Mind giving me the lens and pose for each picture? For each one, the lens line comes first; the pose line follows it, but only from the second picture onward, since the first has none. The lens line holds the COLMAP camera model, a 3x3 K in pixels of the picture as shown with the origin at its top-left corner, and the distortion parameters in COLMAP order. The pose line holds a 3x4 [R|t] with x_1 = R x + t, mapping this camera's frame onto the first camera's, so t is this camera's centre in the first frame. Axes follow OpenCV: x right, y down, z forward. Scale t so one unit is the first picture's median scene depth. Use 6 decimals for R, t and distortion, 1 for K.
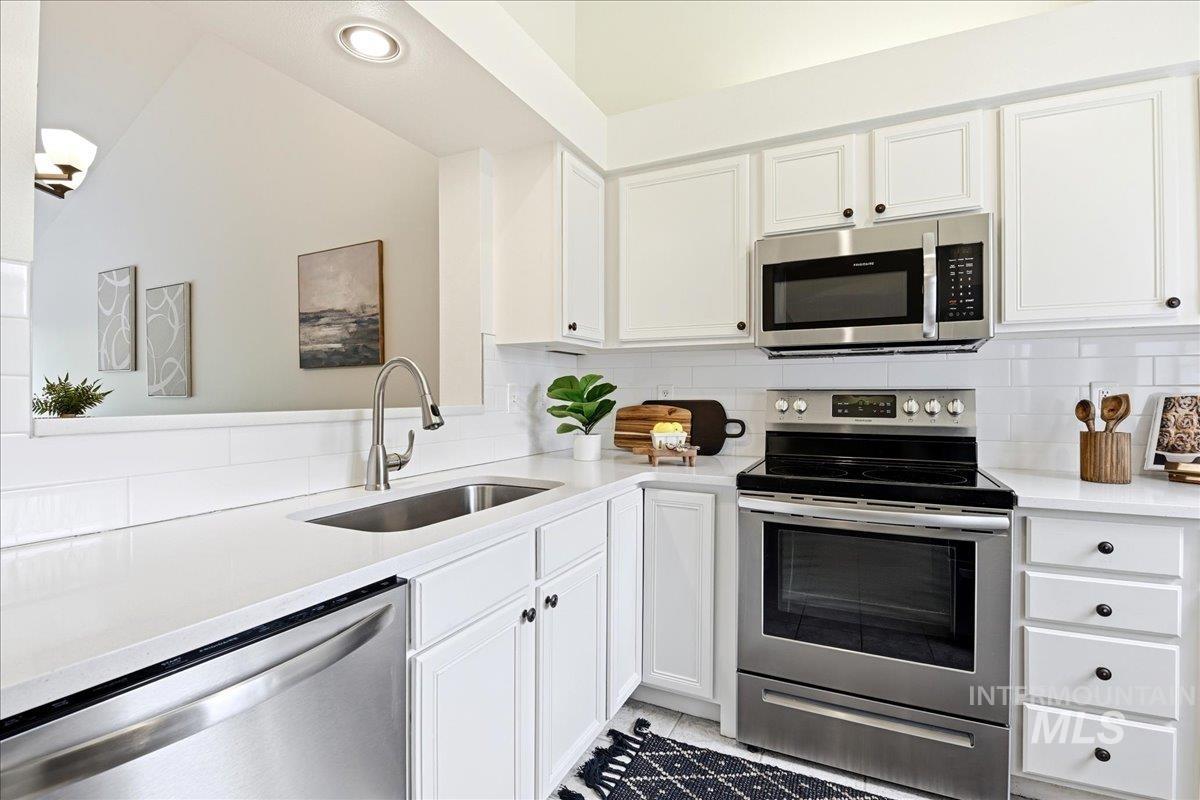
lens RADIAL K [[540.0, 0, 605.8], [0, 540.0, 395.3], [0, 0, 1]] dist [-0.009278, -0.002413]
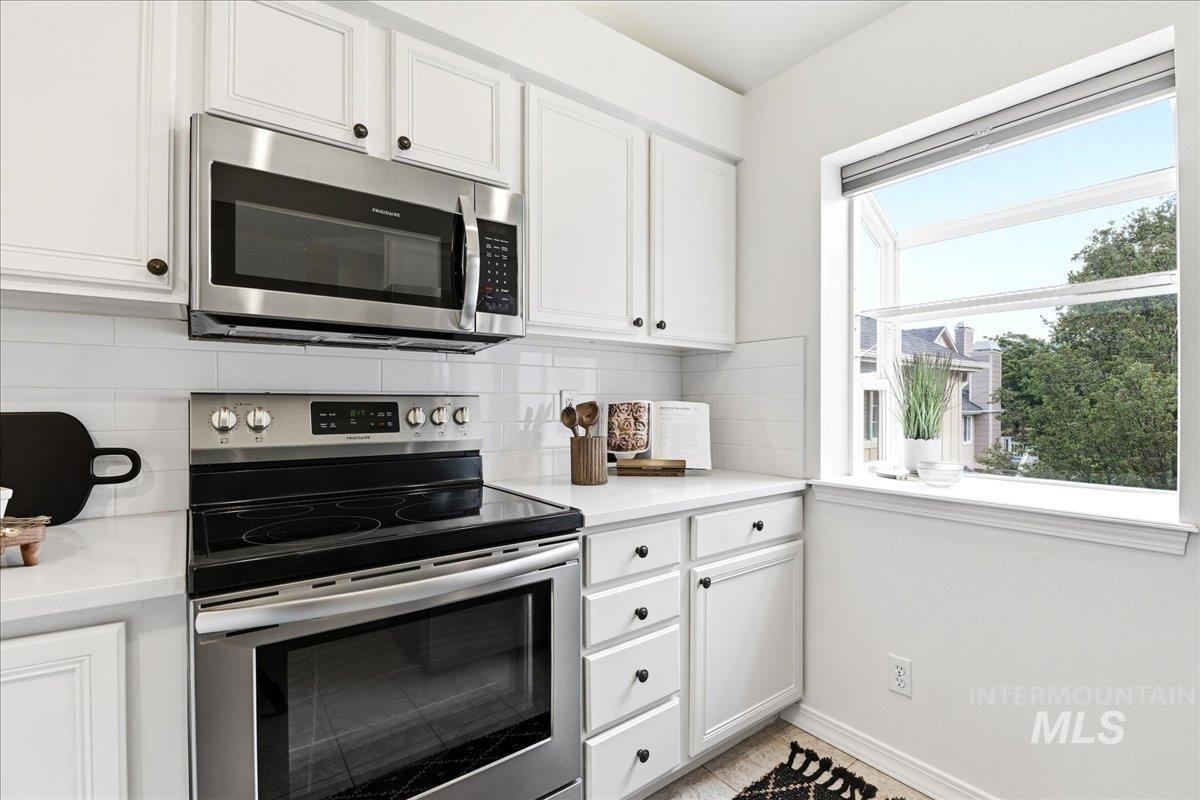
lens RADIAL K [[540.0, 0, 600.3], [0, 540.0, 404.9], [0, 0, 1]] dist [-0.009278, -0.002413]
pose [[0.449147, -0.003757, 0.893450, -0.016848], [-0.000537, 0.999990, 0.004475, 0.000100], [-0.893458, -0.002490, 0.449140, 0.447574]]
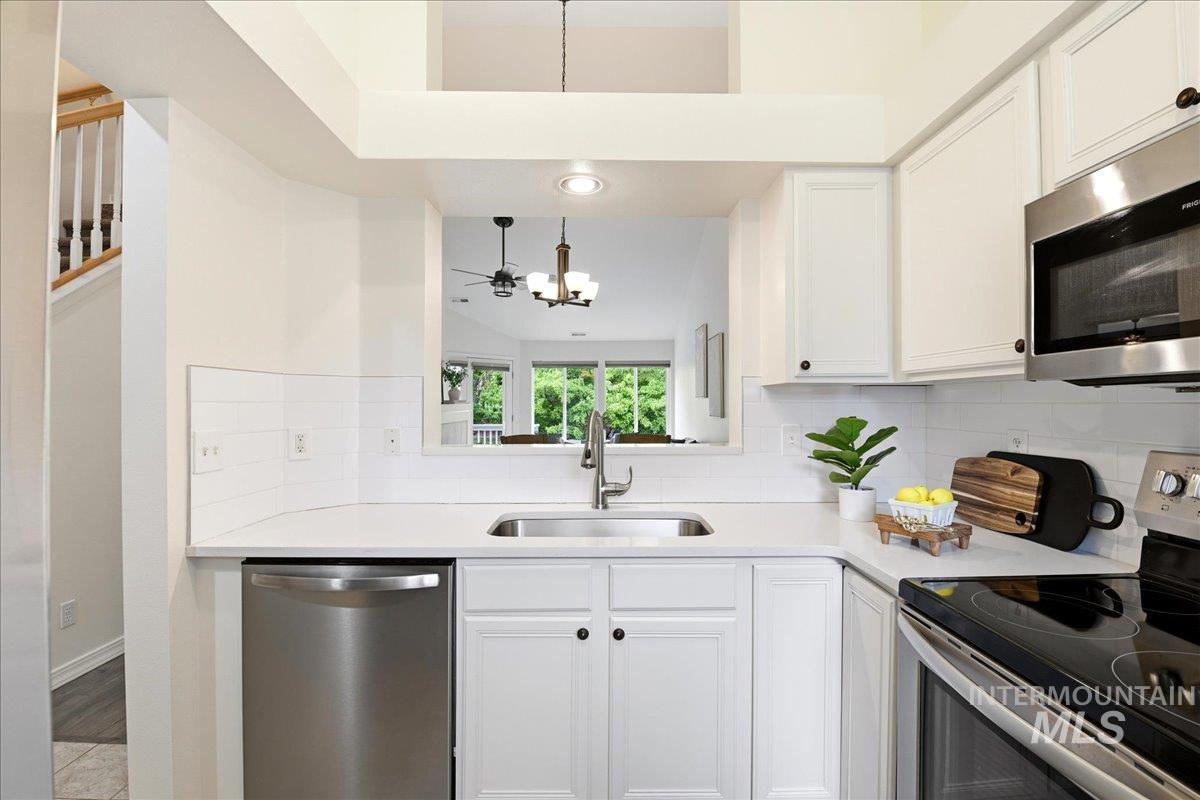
lens RADIAL K [[540.0, 0, 597.1], [0, 540.0, 401.9], [0, 0, 1]] dist [-0.009278, -0.002413]
pose [[0.442590, -0.006000, -0.896704, 0.663669], [0.000026, 0.999978, -0.006679, -0.069028], [0.896724, 0.002933, 0.442580, 0.332600]]
